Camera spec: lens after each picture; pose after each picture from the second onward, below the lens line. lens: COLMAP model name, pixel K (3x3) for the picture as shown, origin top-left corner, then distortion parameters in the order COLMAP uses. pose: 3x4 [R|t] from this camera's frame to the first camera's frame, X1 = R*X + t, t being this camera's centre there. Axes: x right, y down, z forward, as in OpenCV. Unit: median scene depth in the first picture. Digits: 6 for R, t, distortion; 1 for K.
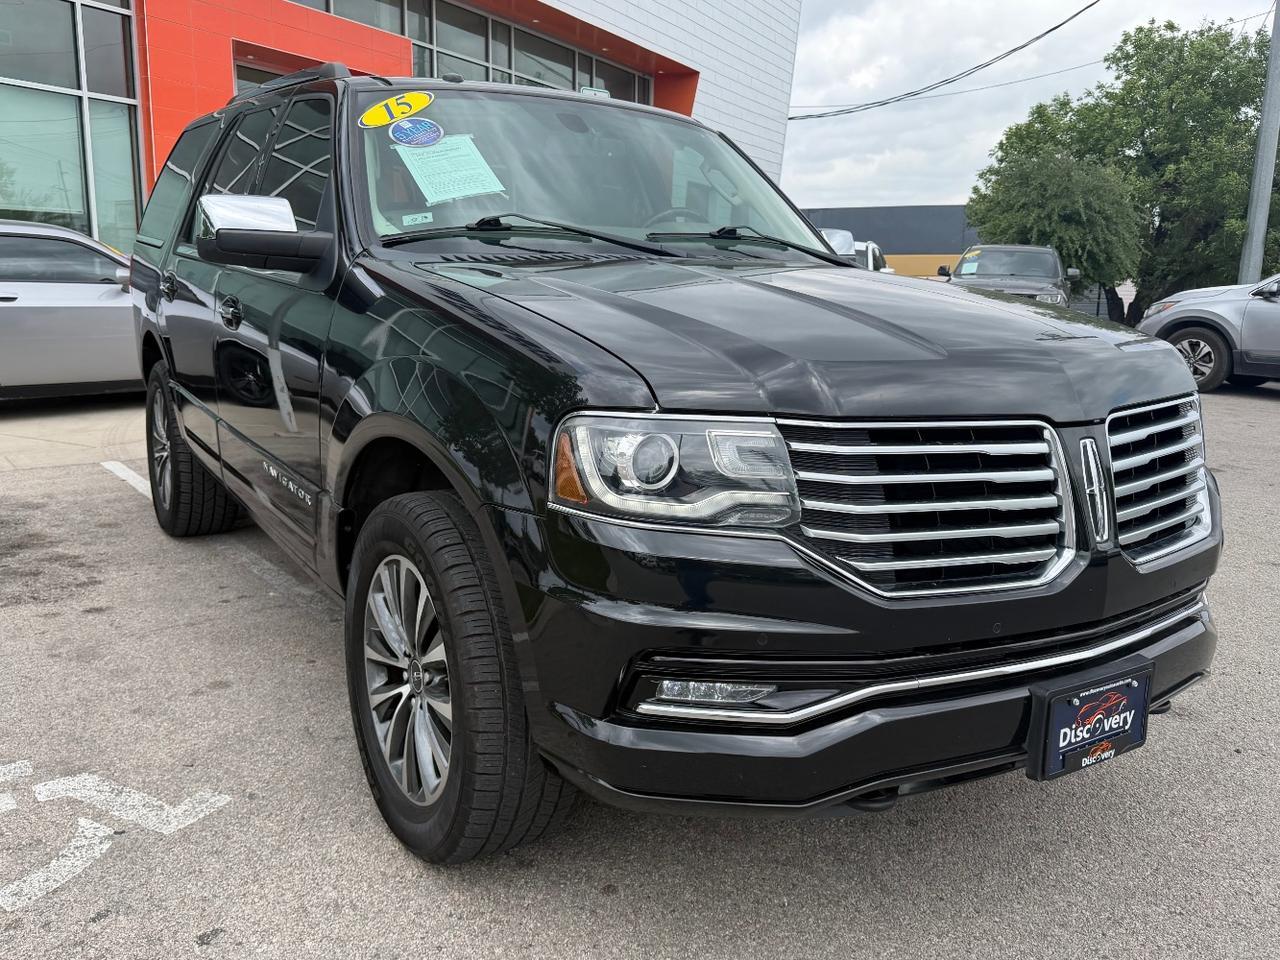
lens RADIAL K [[1072.1, 0, 644.6], [0, 1072.1, 467.0], [0, 0, 1]] dist [-0.005088, -0.013794]
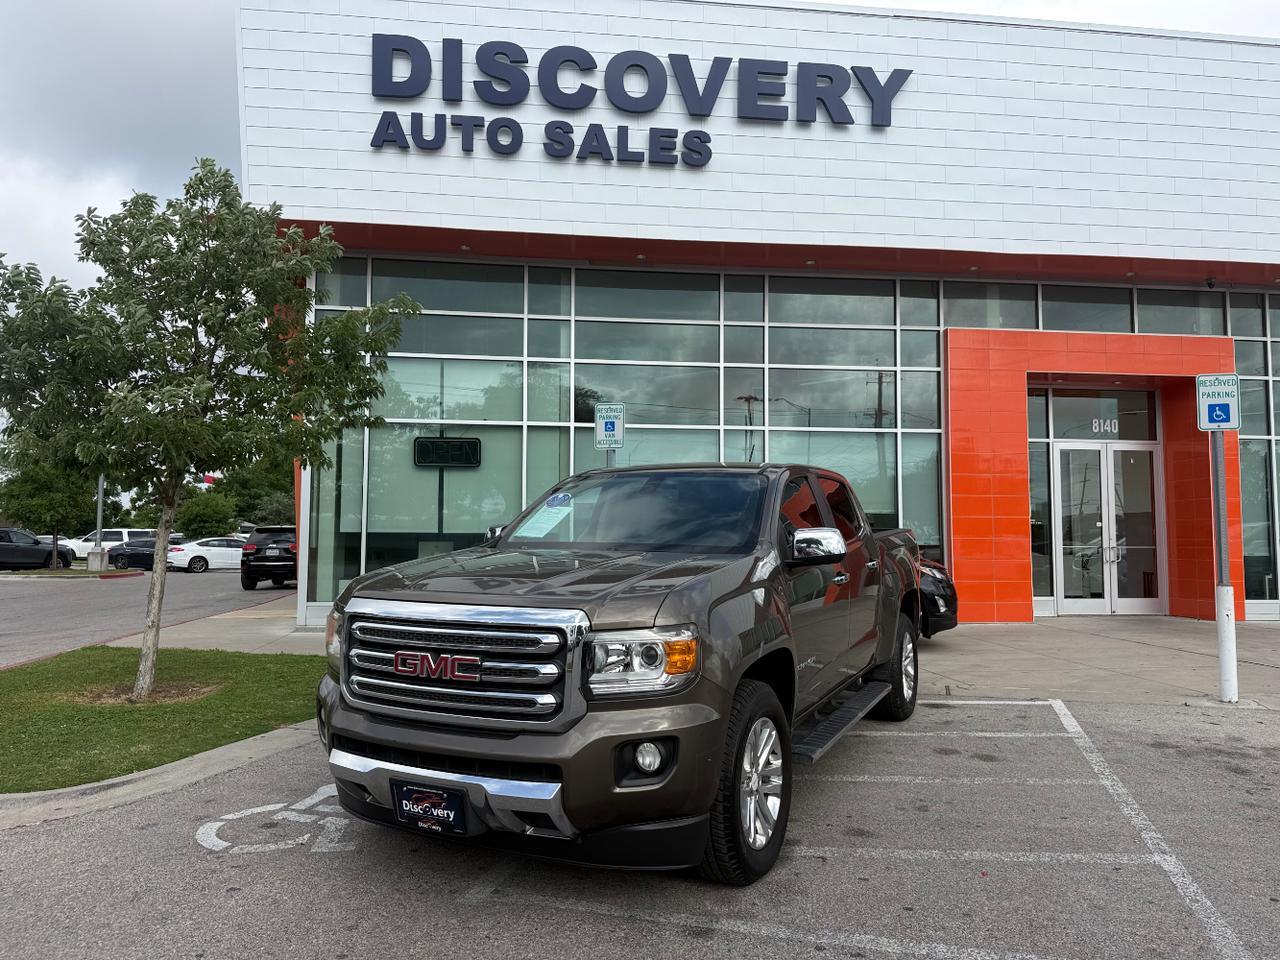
lens RADIAL K [[893.5, 0, 627.6], [0, 893.5, 484.0], [0, 0, 1]] dist [0.028359, -0.038561]
pose [[0.543428, -0.070265, -0.836510, 0.143285], [-0.145001, 0.973655, -0.175983, -0.010991], [0.826838, 0.216929, 0.518923, 0.056318]]
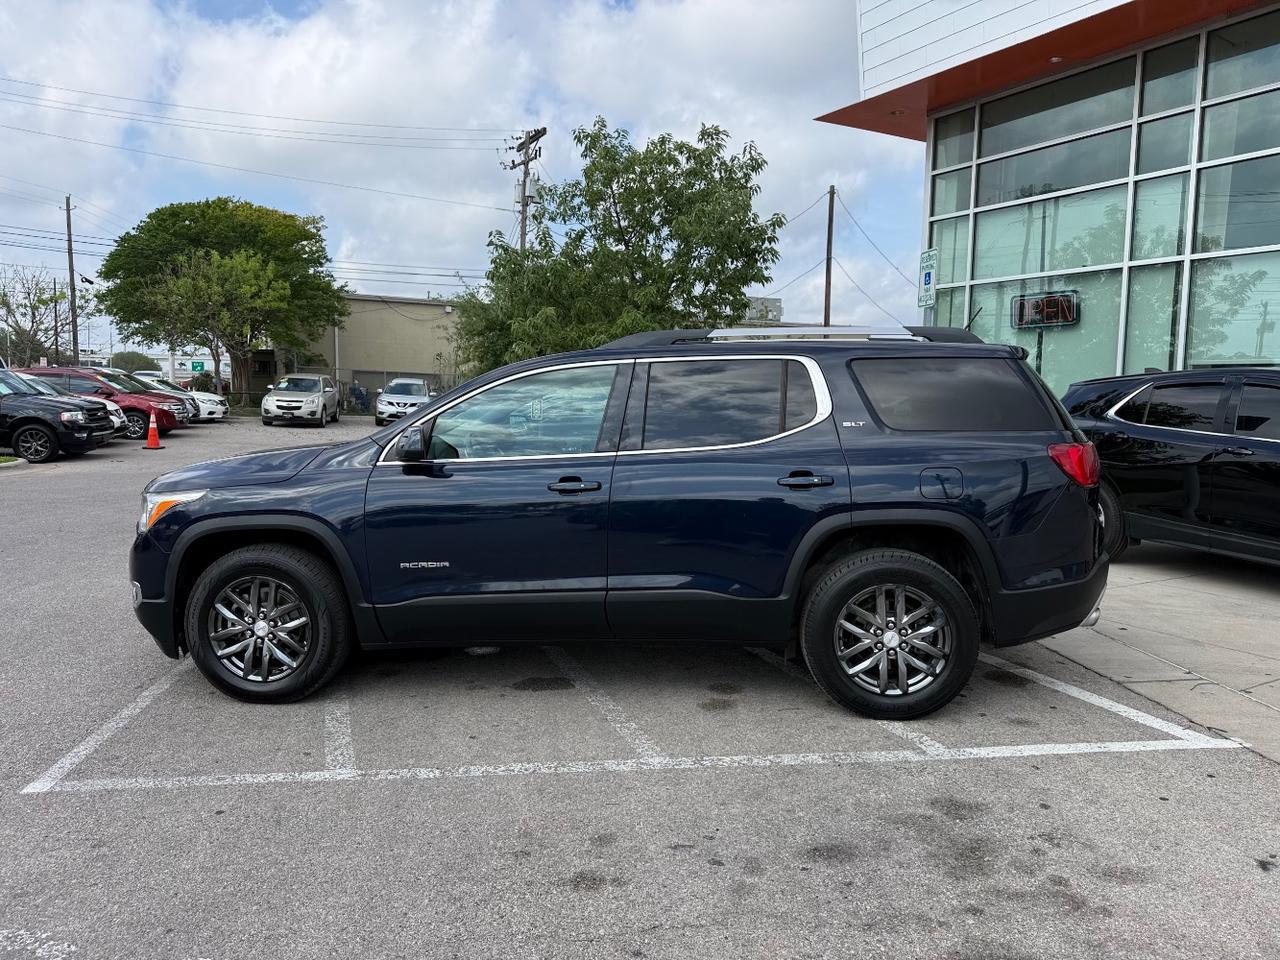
lens RADIAL K [[885.5, 0, 633.4], [0, 885.5, 482.7], [0, 0, 1]] dist [0.037061, -0.056659]
pose [[-0.552786, 0.056834, -0.831383, 0.149288], [-0.174607, 0.967626, 0.182243, -0.075407], [0.814825, 0.245907, -0.524966, 0.368569]]
